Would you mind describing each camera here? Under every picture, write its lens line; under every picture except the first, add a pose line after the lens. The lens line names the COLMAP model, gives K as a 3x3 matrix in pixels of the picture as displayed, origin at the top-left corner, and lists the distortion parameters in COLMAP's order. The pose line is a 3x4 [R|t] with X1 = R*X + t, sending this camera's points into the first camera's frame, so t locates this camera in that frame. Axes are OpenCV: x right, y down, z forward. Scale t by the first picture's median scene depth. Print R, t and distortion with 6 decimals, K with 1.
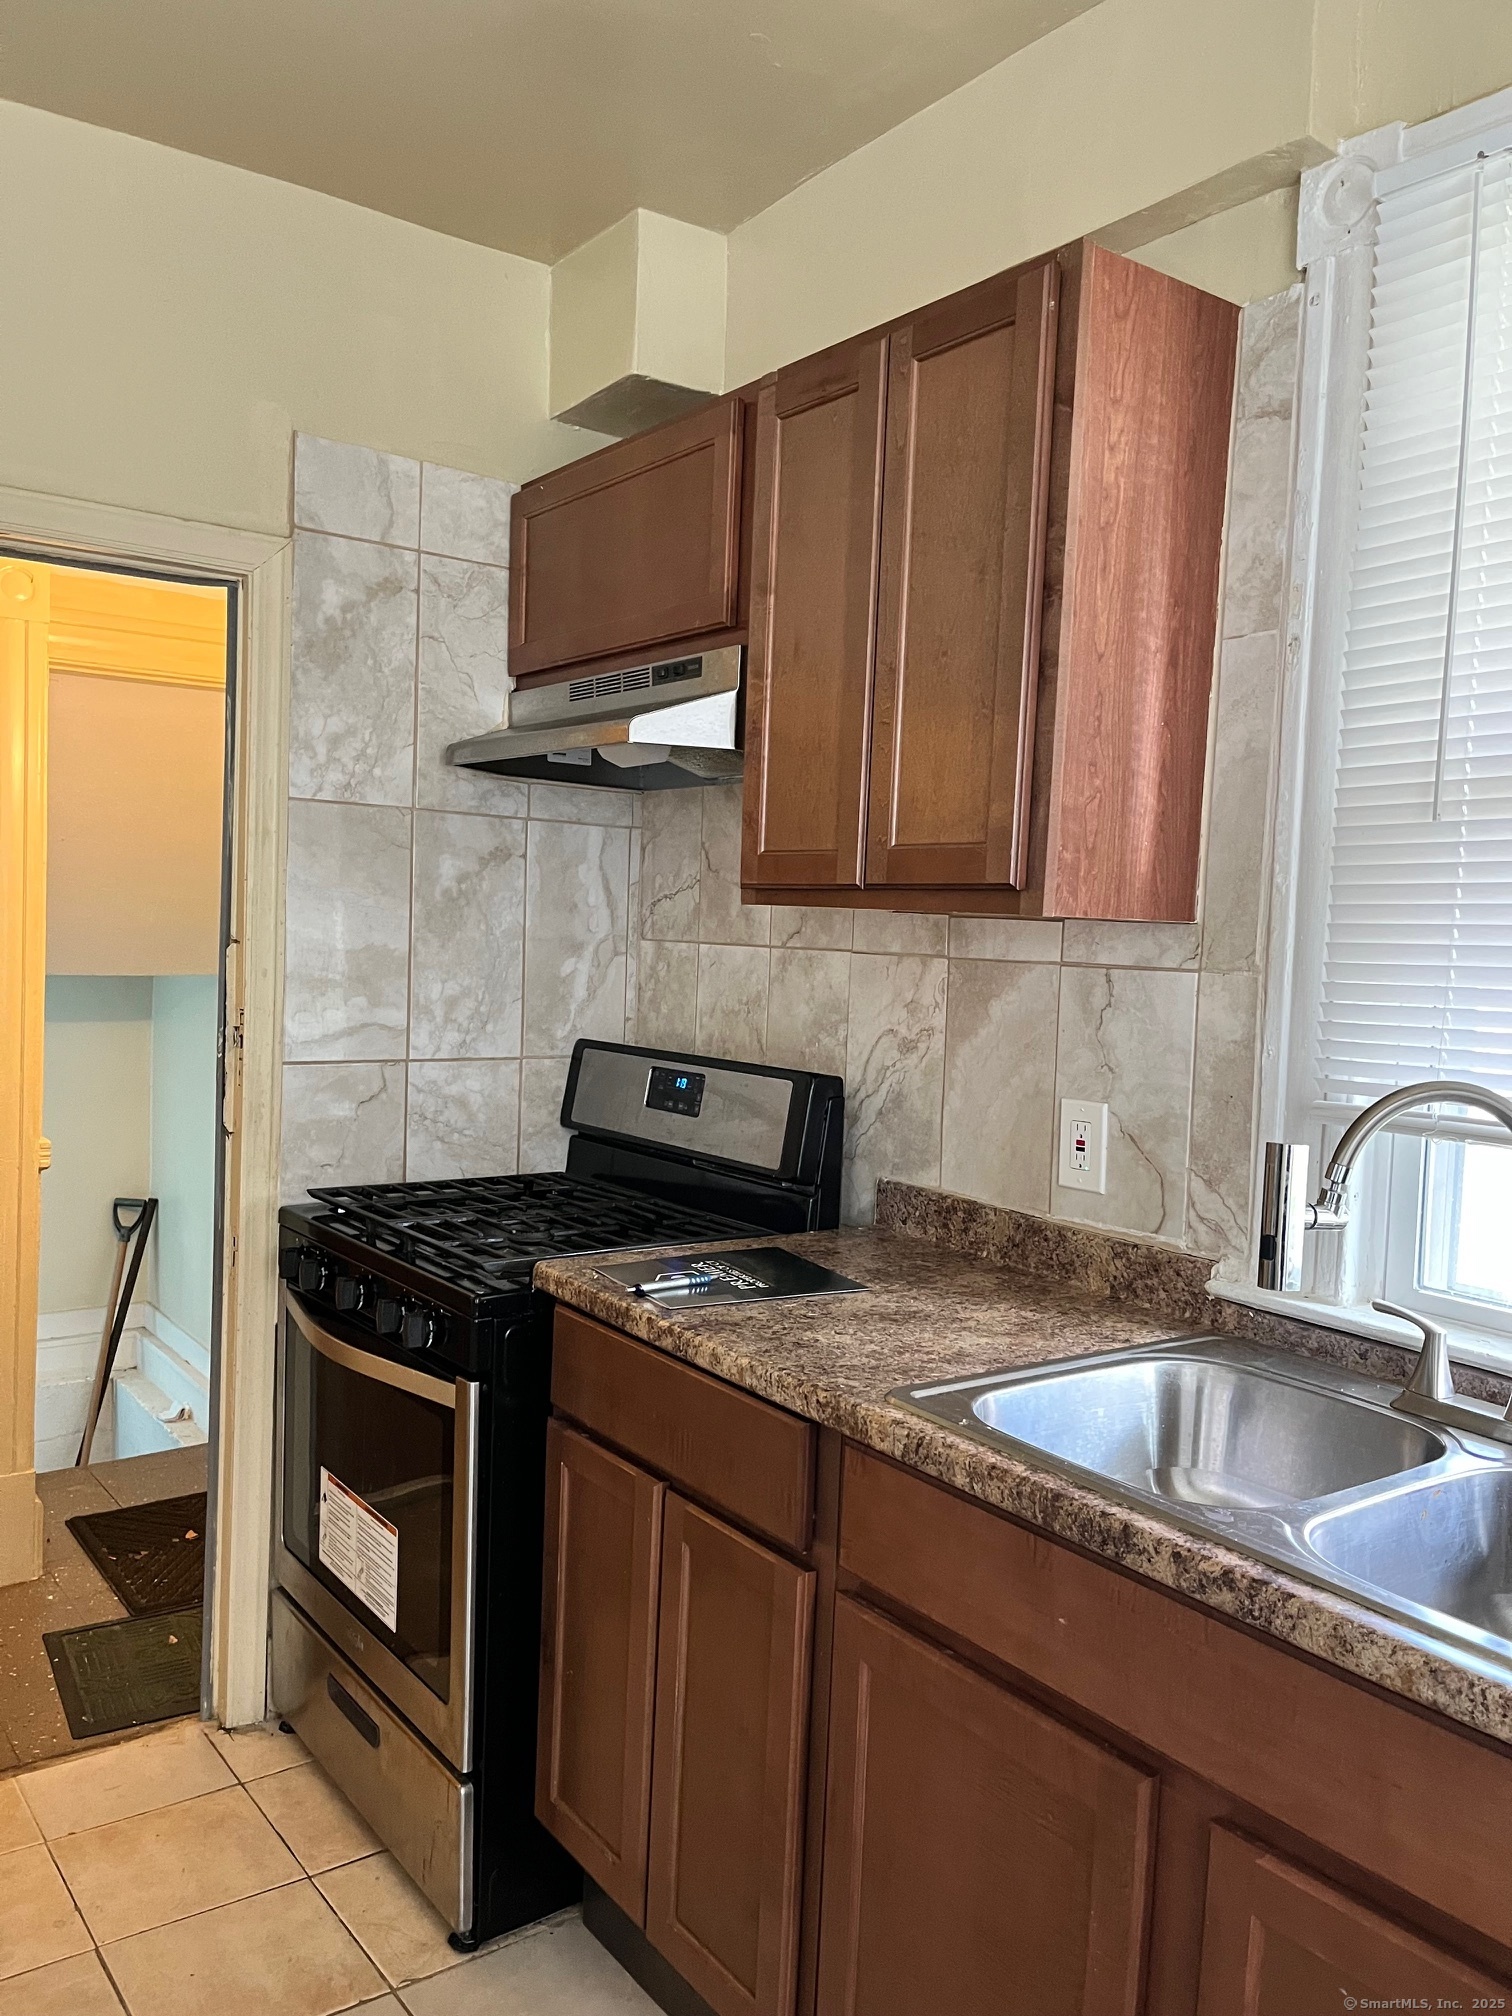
lens RADIAL K [[1484.8, 0, 760.9], [0, 1484.8, 1016.4], [0, 0, 1]] dist [0.040831, -0.048152]
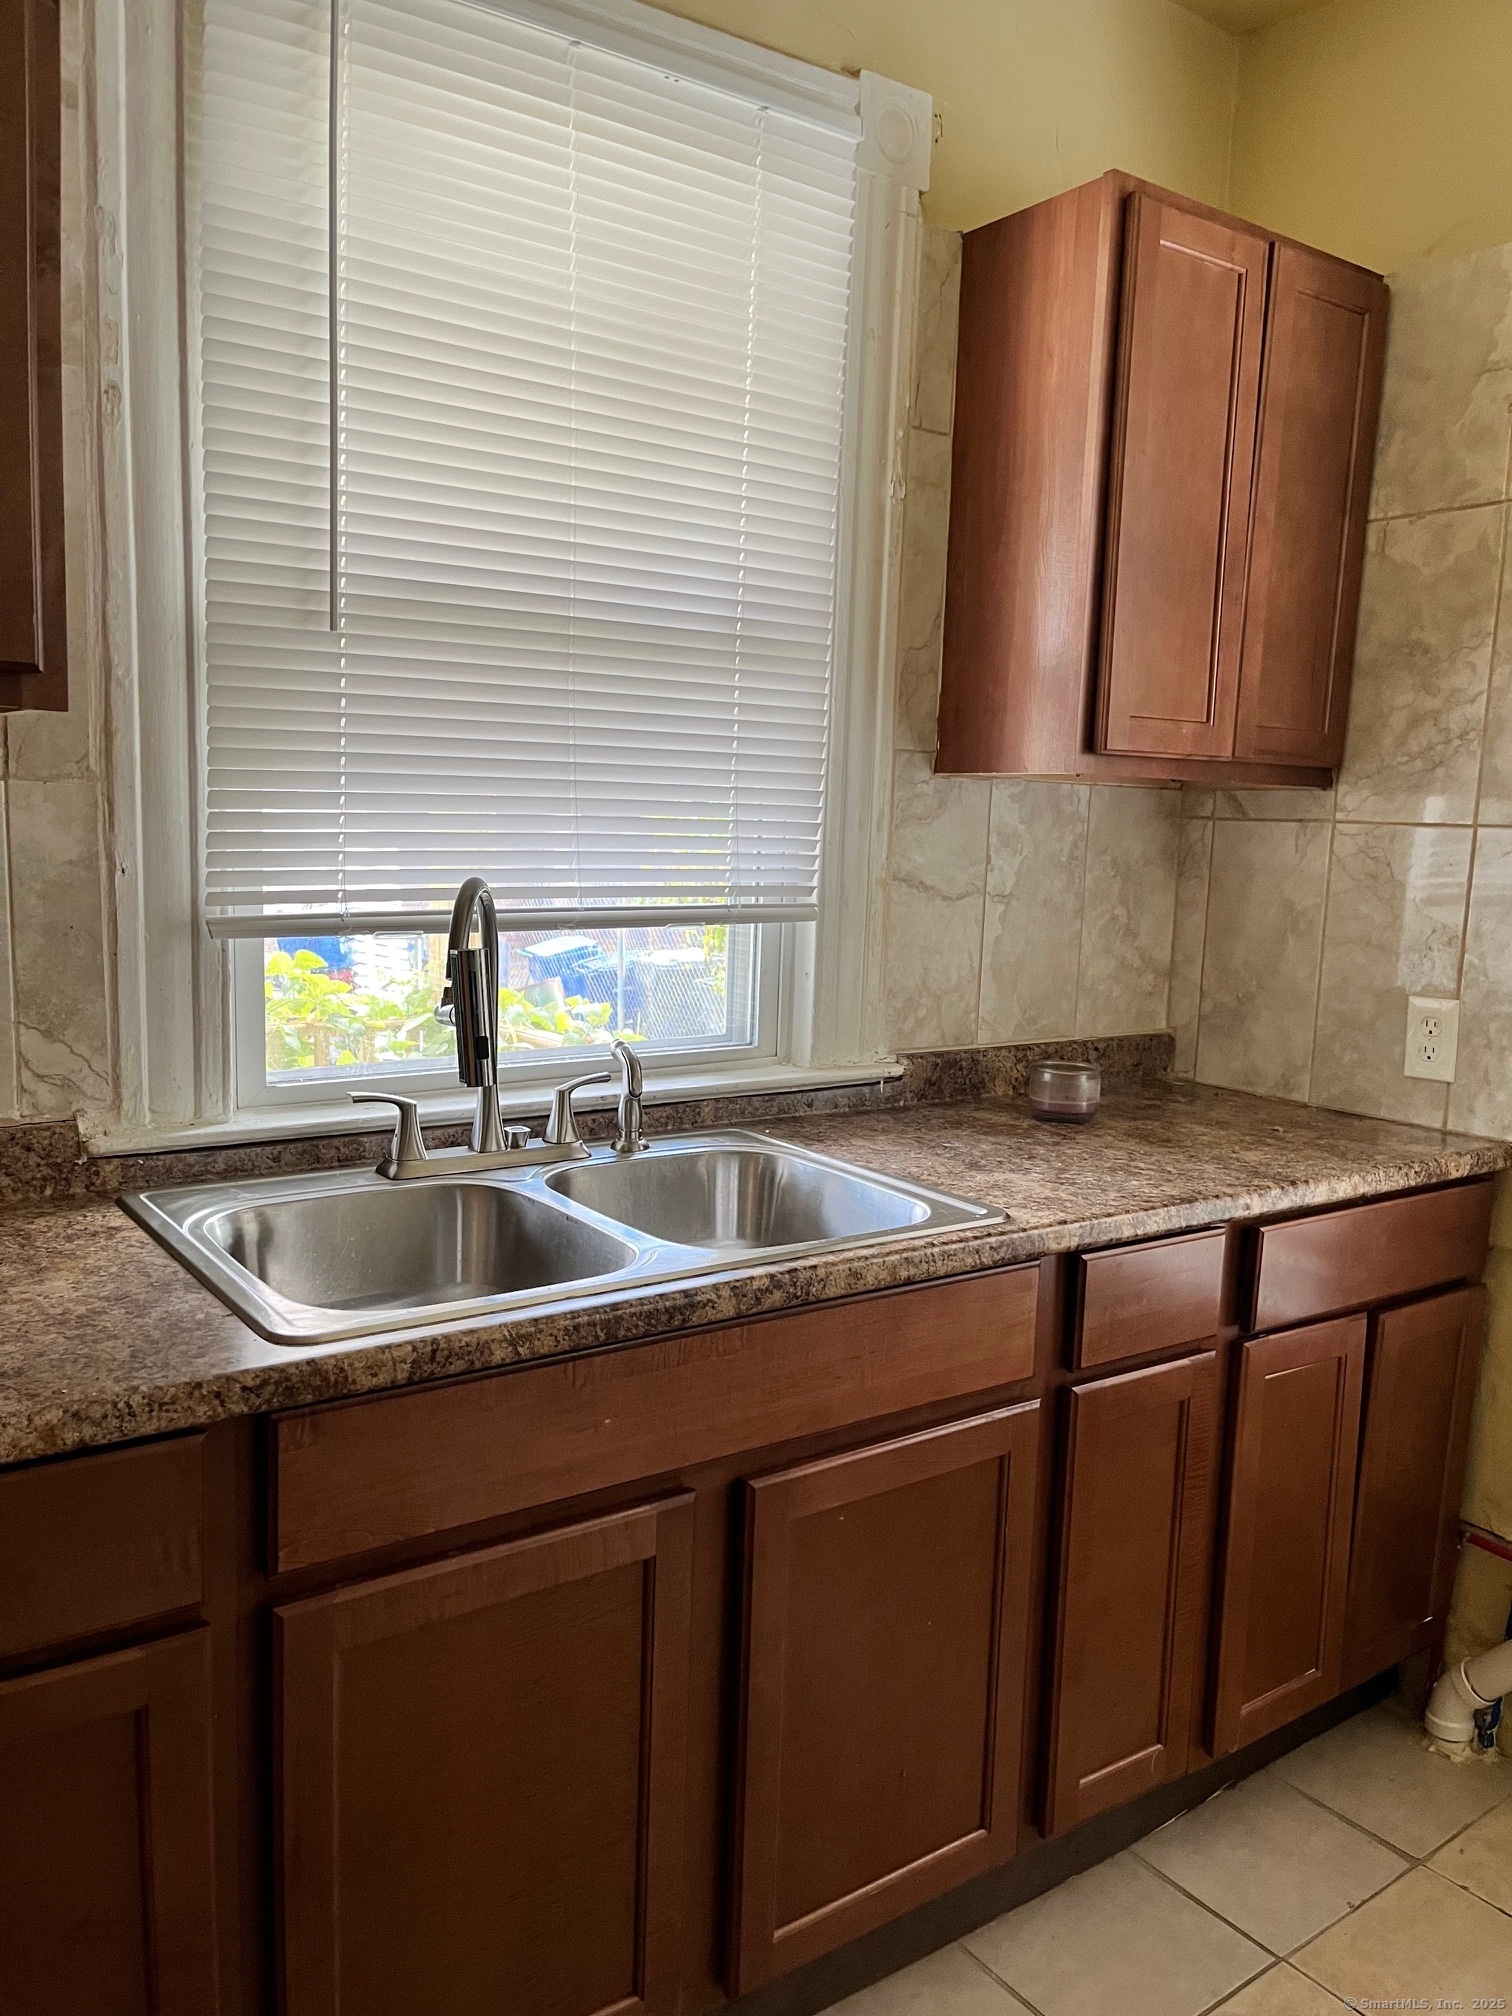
lens RADIAL K [[1484.8, 0, 760.9], [0, 1484.8, 1016.4], [0, 0, 1]] dist [0.040831, -0.048152]
pose [[0.030766, -0.179292, 0.983315, -0.556423], [0.023639, 0.983636, 0.178611, -0.041719], [-0.999247, 0.017750, 0.034501, 0.615042]]
